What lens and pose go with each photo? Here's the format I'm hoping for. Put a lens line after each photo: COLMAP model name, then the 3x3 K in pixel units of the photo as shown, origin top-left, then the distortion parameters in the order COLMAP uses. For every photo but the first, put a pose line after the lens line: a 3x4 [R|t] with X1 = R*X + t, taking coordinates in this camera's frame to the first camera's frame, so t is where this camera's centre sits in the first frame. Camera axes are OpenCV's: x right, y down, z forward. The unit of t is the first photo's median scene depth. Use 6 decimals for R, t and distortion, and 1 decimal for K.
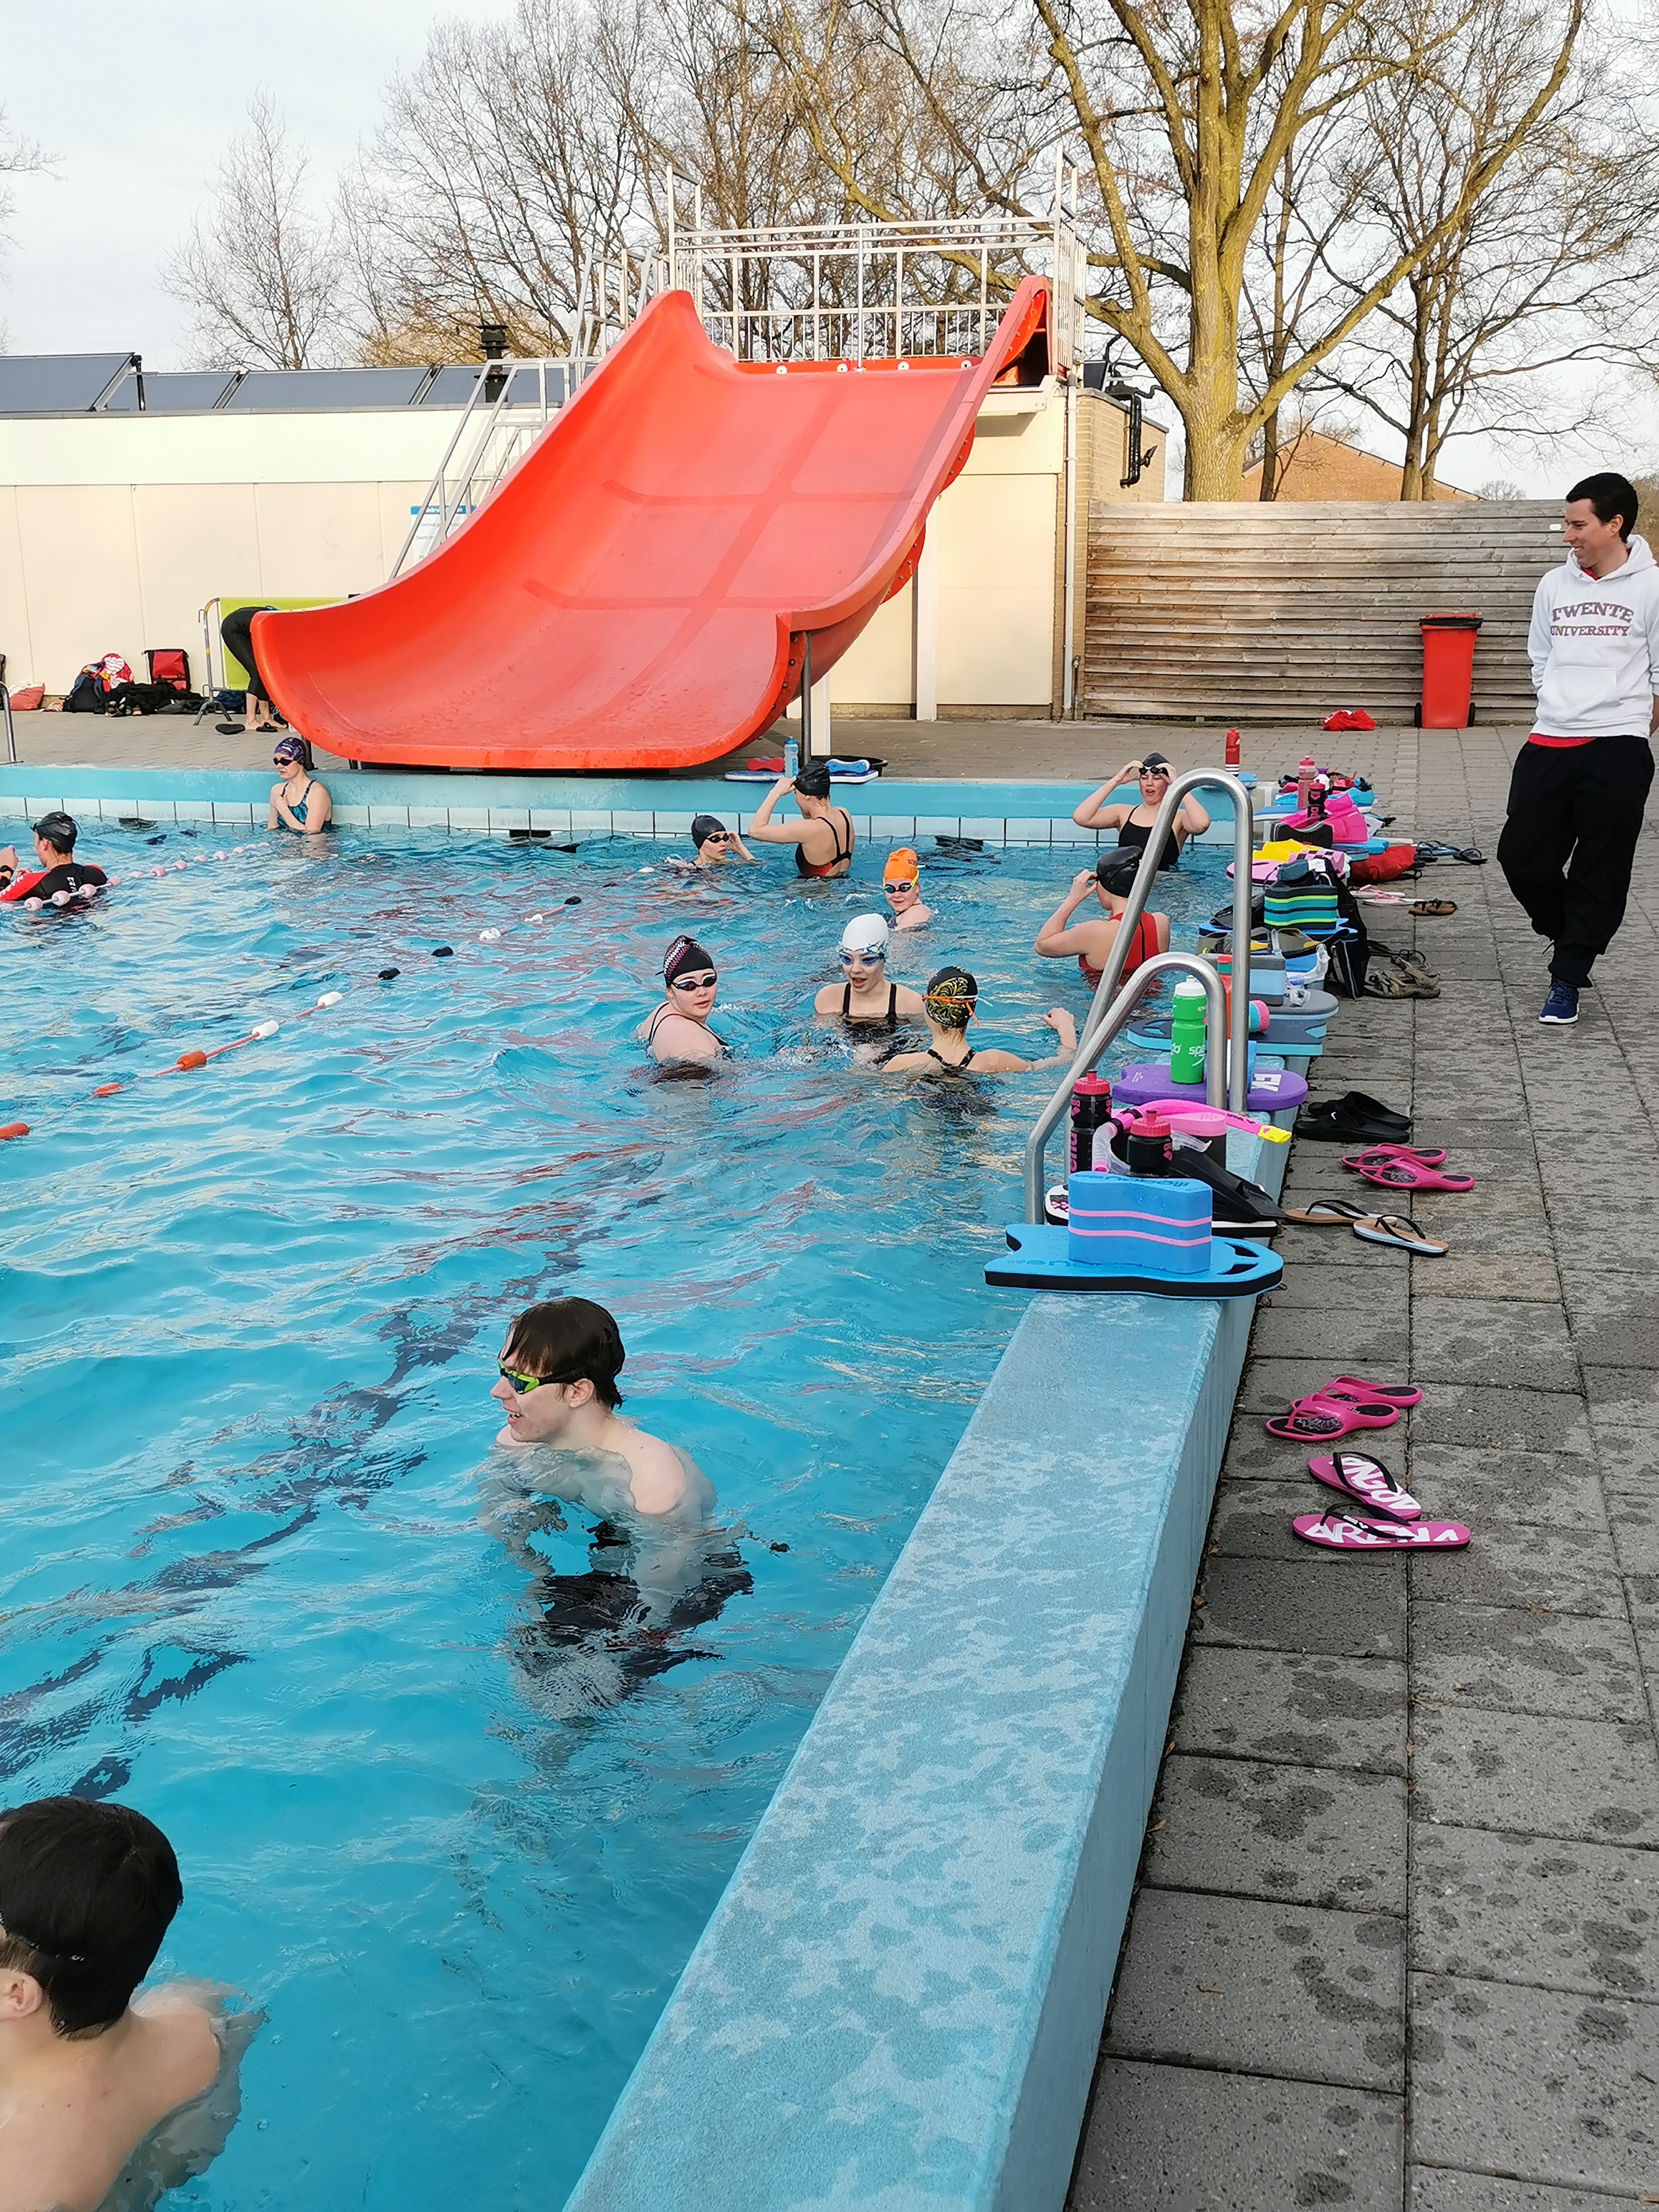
lens RADIAL K [[2200.0, 0, 801.0], [0, 2200.0, 1140.8], [0, 0, 1]] dist [0.047153, 0.000000]
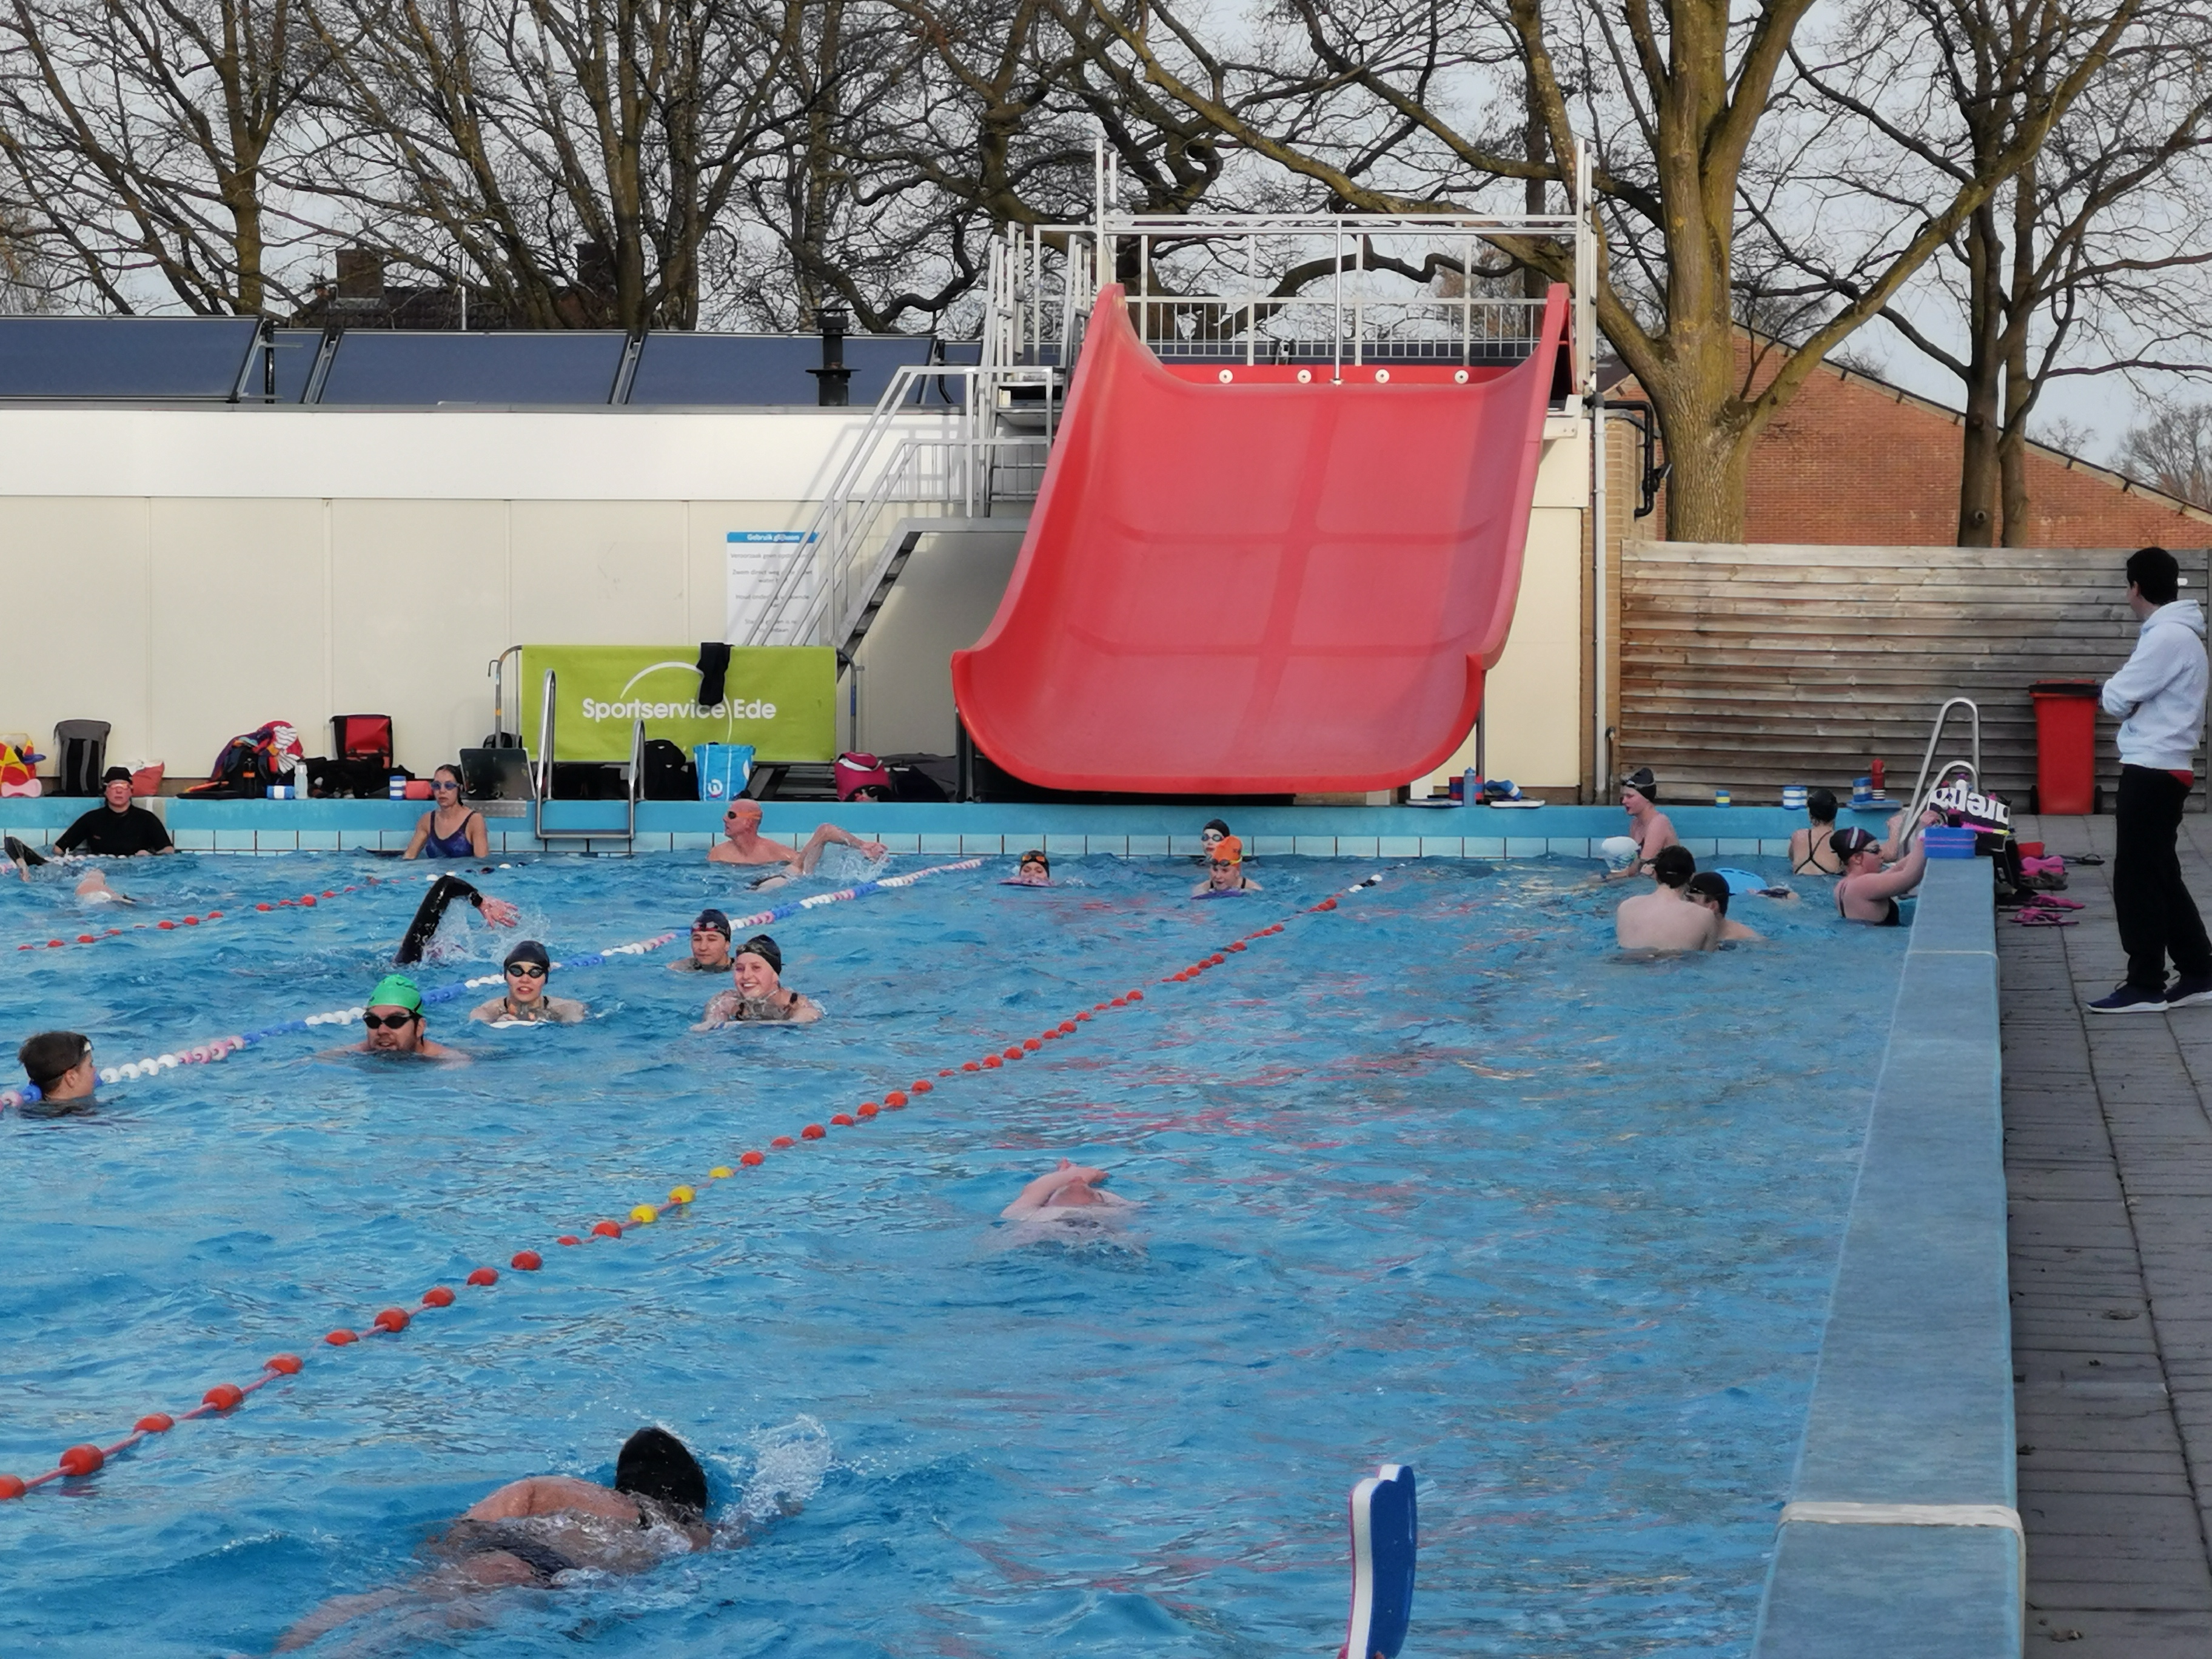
lens RADIAL K [[7613.9, 0, 1103.9], [0, 7613.9, 829.5], [0, 0, 1]] dist [0.458923, 0.000000]
pose [[0.988643, 0.008148, 0.150062, -0.471394], [0.025936, 0.974296, -0.223774, 0.430210], [-0.148028, 0.225125, 0.963019, -1.625245]]
